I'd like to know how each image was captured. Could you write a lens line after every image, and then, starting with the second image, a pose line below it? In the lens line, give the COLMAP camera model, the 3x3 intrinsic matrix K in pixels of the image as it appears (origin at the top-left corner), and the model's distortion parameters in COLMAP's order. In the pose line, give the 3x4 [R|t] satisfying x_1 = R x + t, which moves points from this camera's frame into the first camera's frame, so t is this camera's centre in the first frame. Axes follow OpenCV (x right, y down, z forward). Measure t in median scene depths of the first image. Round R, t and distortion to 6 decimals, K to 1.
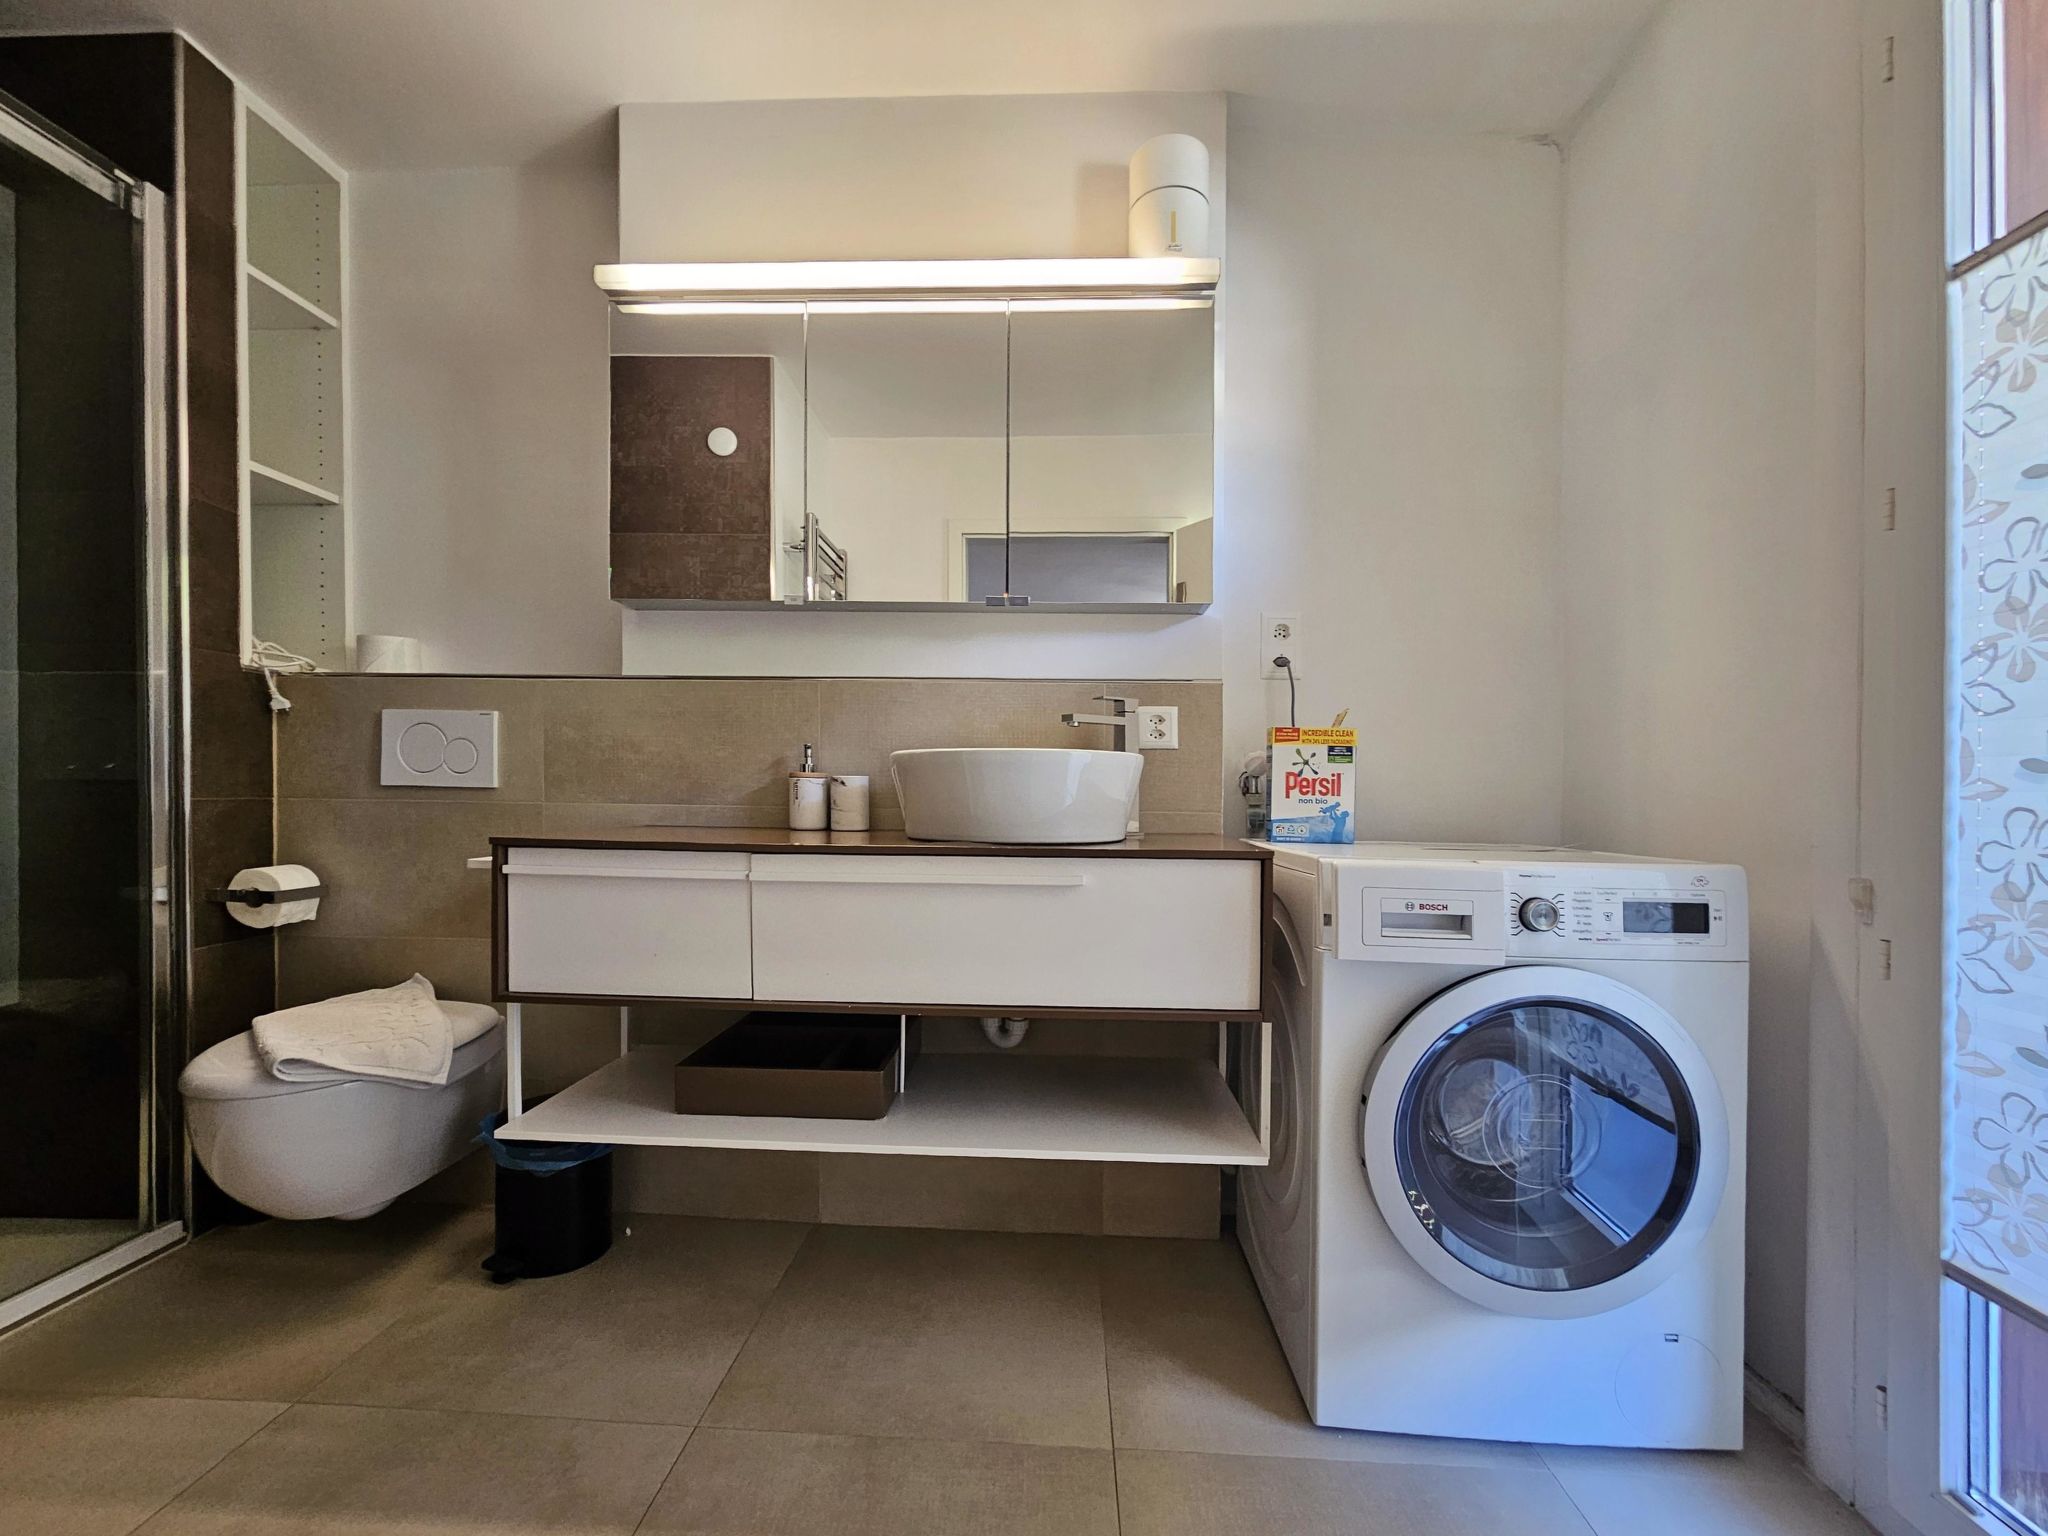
lens RADIAL K [[836.5, 0, 1026.7], [0, 836.5, 787.6], [0, 0, 1]] dist [-0.000213, -0.000506]
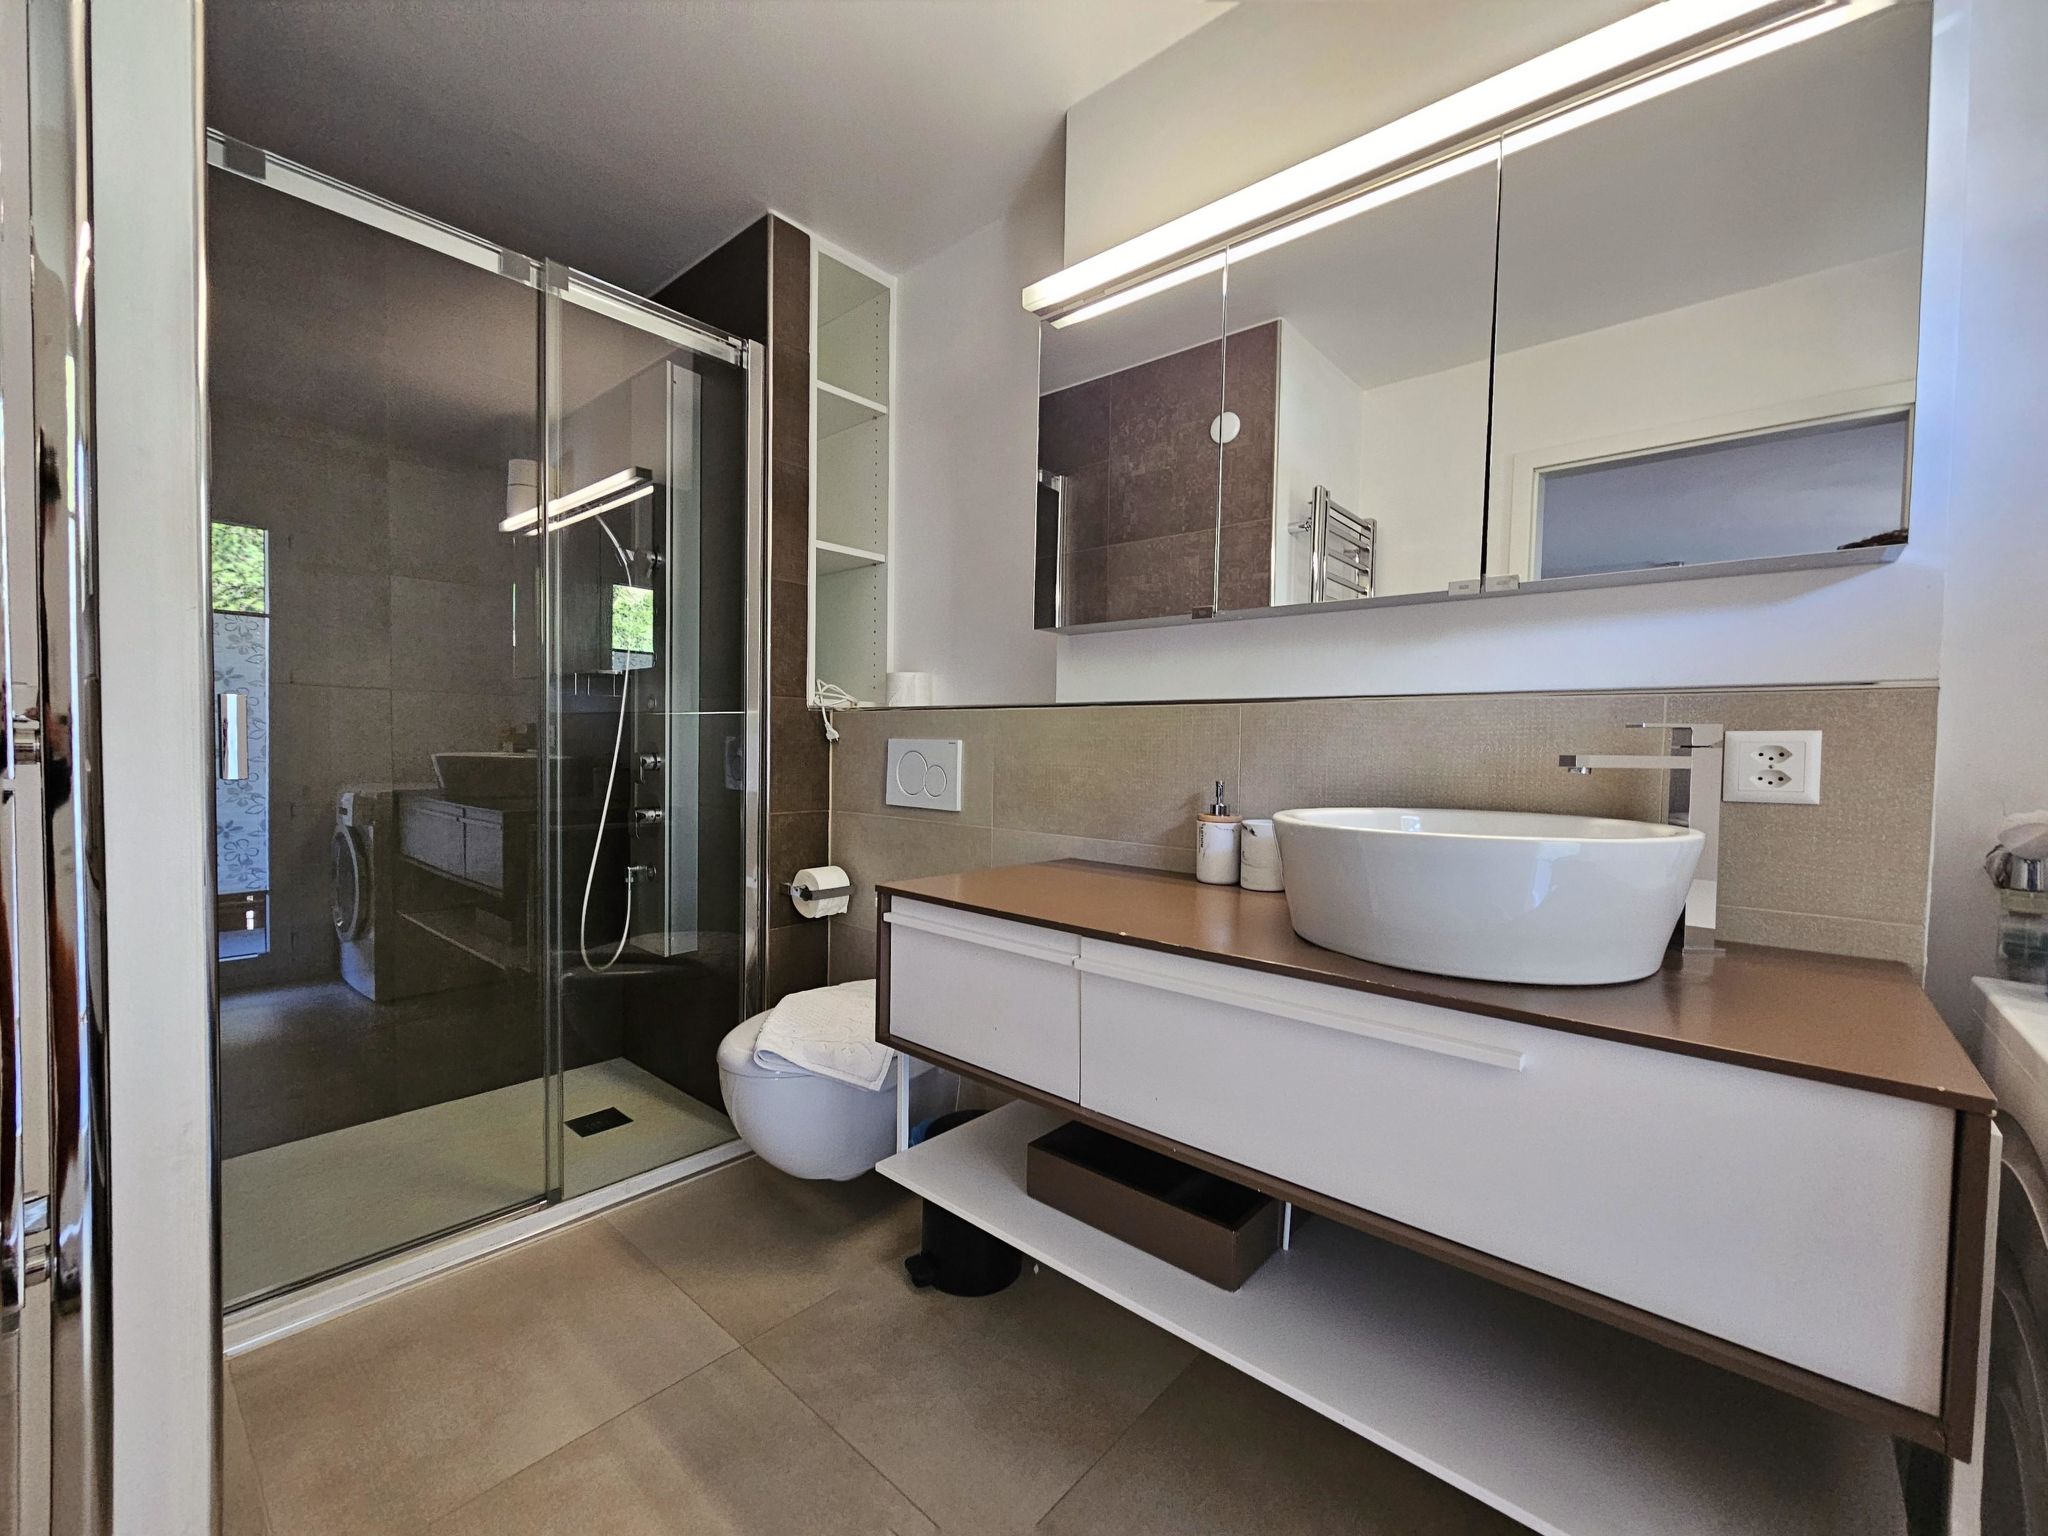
lens RADIAL K [[836.5, 0, 1026.7], [0, 836.5, 787.6], [0, 0, 1]] dist [-0.000213, -0.000506]
pose [[0.788106, 0.029626, -0.614827, 0.101743], [-0.011454, 0.999374, 0.033473, -0.069536], [0.615433, -0.019338, 0.787952, 0.207916]]
